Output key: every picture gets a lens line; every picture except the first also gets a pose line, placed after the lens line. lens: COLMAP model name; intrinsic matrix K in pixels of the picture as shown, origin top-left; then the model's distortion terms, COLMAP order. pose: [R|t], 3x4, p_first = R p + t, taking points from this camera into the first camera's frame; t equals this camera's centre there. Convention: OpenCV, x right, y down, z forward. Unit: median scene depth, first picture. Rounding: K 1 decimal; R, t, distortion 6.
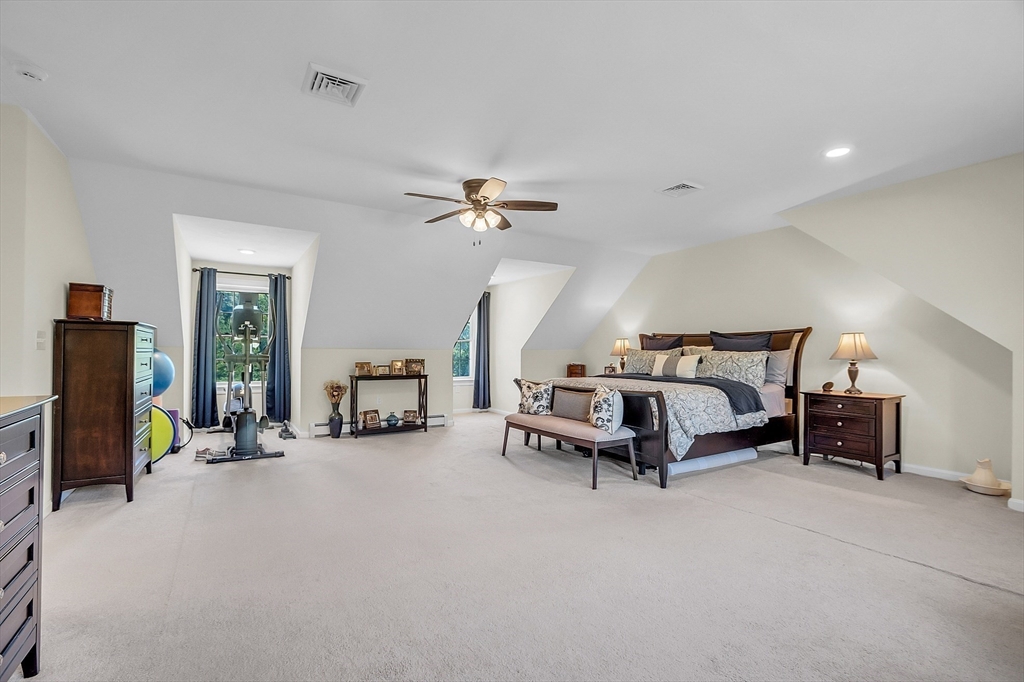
lens RADIAL K [[477.8, 0, 514.1], [0, 477.8, 343.5], [0, 0, 1]] dist [0.001846, 0.000332]
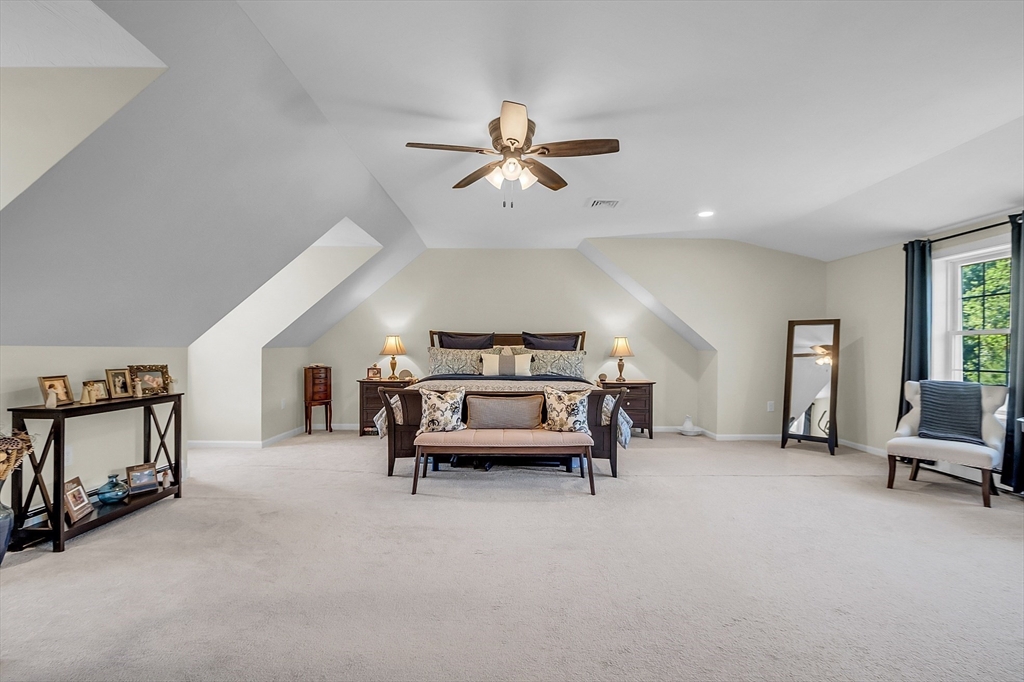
lens RADIAL K [[477.8, 0, 513.2], [0, 477.8, 347.1], [0, 0, 1]] dist [0.001846, 0.000332]
pose [[0.513170, 0.004680, 0.858274, -0.581462], [-0.018121, 0.999821, 0.005383, 0.003779], [-0.858096, -0.018315, 0.513163, 0.507654]]
